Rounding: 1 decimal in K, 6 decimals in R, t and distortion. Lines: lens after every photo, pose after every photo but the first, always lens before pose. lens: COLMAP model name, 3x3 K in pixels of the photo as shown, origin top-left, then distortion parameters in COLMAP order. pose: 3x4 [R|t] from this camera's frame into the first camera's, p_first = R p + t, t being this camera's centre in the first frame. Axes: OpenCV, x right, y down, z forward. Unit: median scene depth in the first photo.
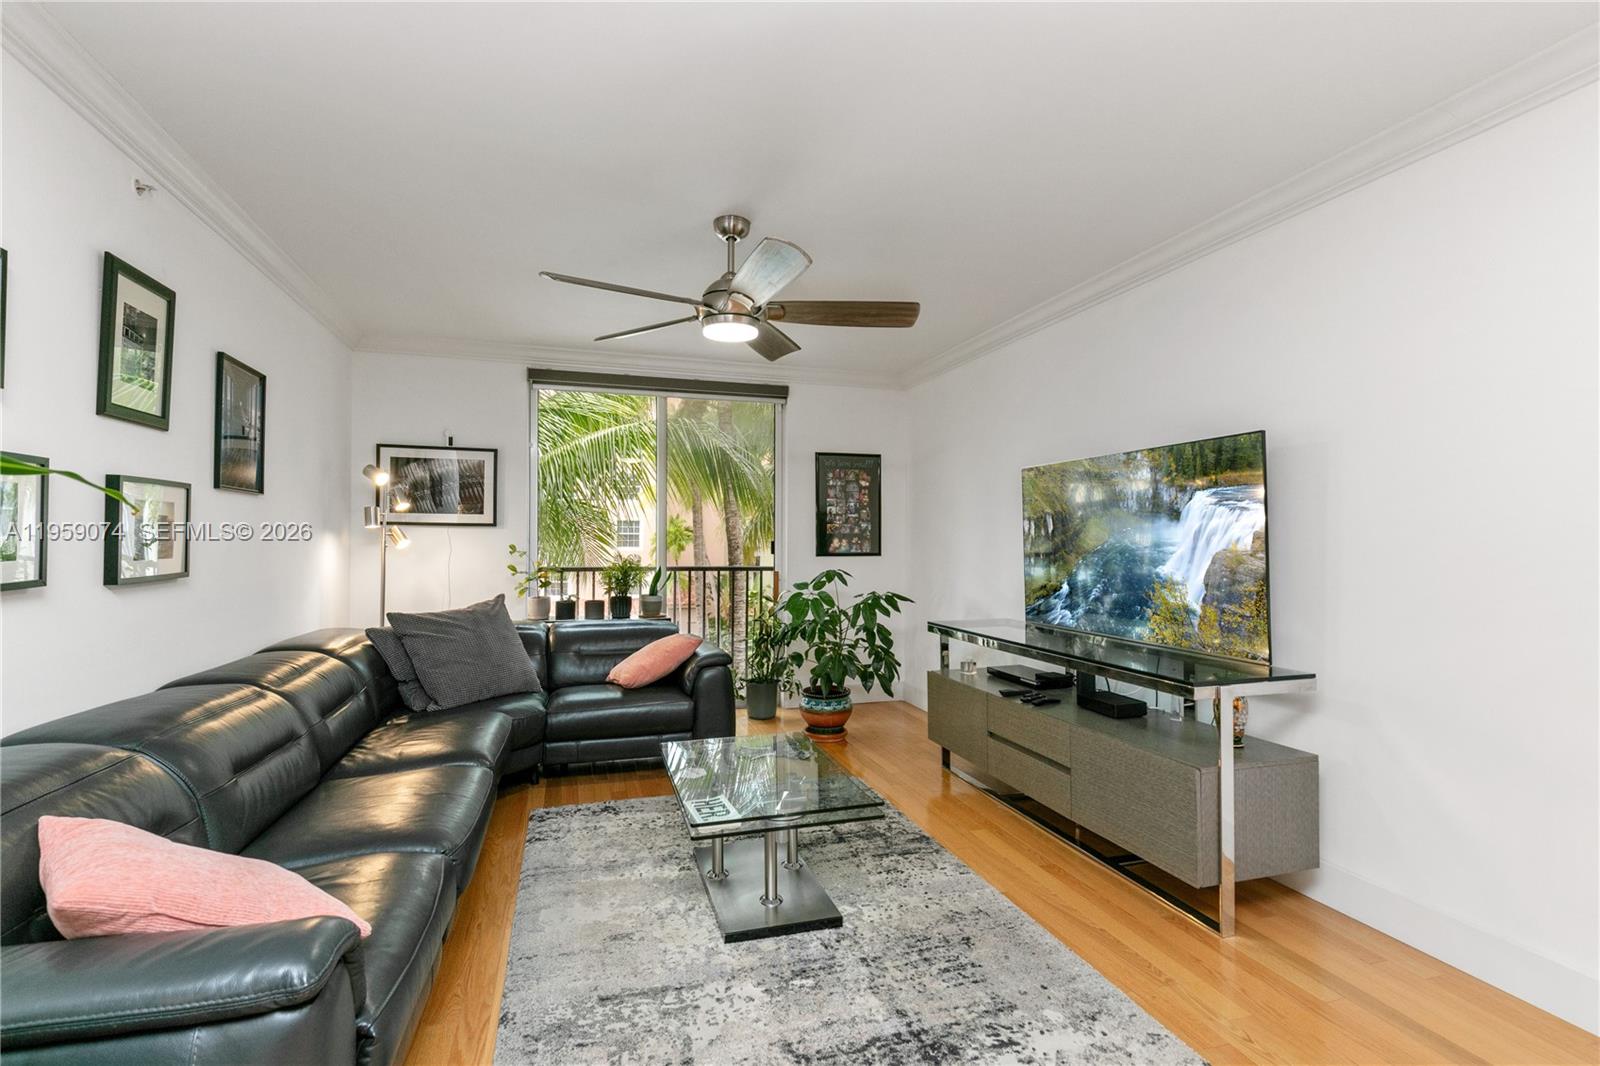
lens RADIAL K [[737.6, 0, 800.0], [0, 737.6, 533.0], [0, 0, 1]] dist [0.000552, -0.000057]
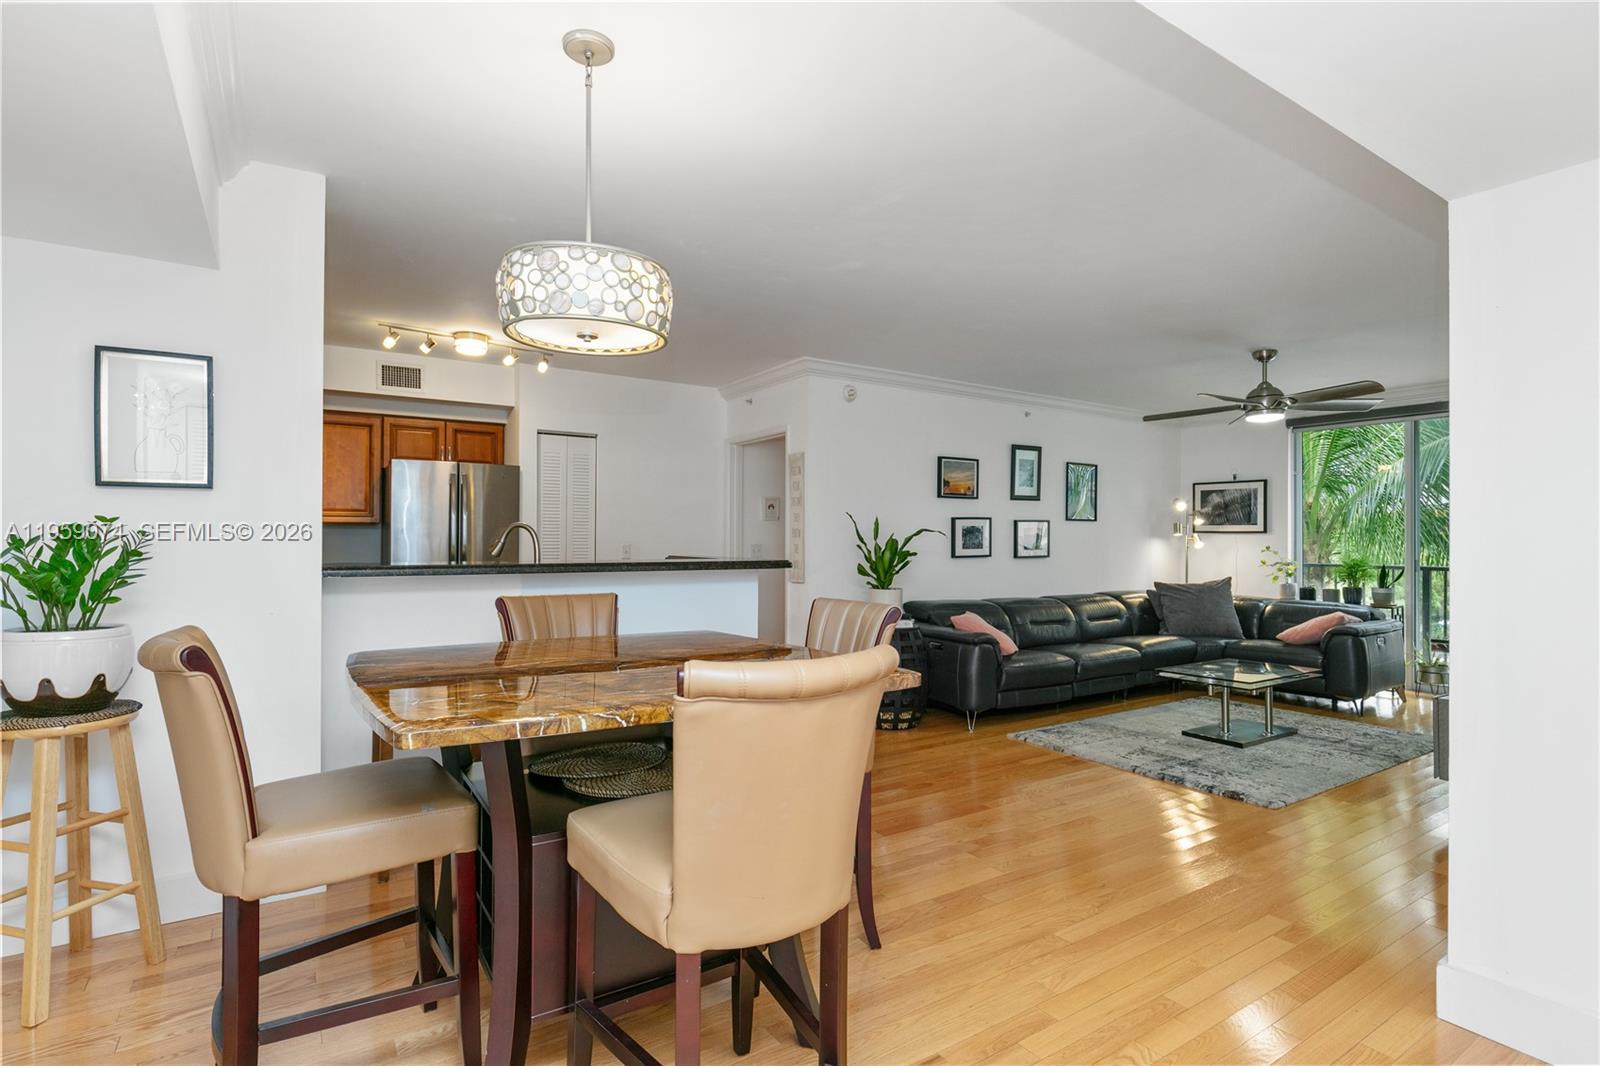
lens RADIAL K [[775.4, 0, 786.8], [0, 775.4, 538.3], [0, 0, 1]] dist [-0.020143, 0.001470]
pose [[0.277827, -0.002339, -0.960628, 0.801844], [0.008380, 0.999965, -0.000011, -0.007304], [0.960595, -0.008047, 0.277837, -0.327022]]
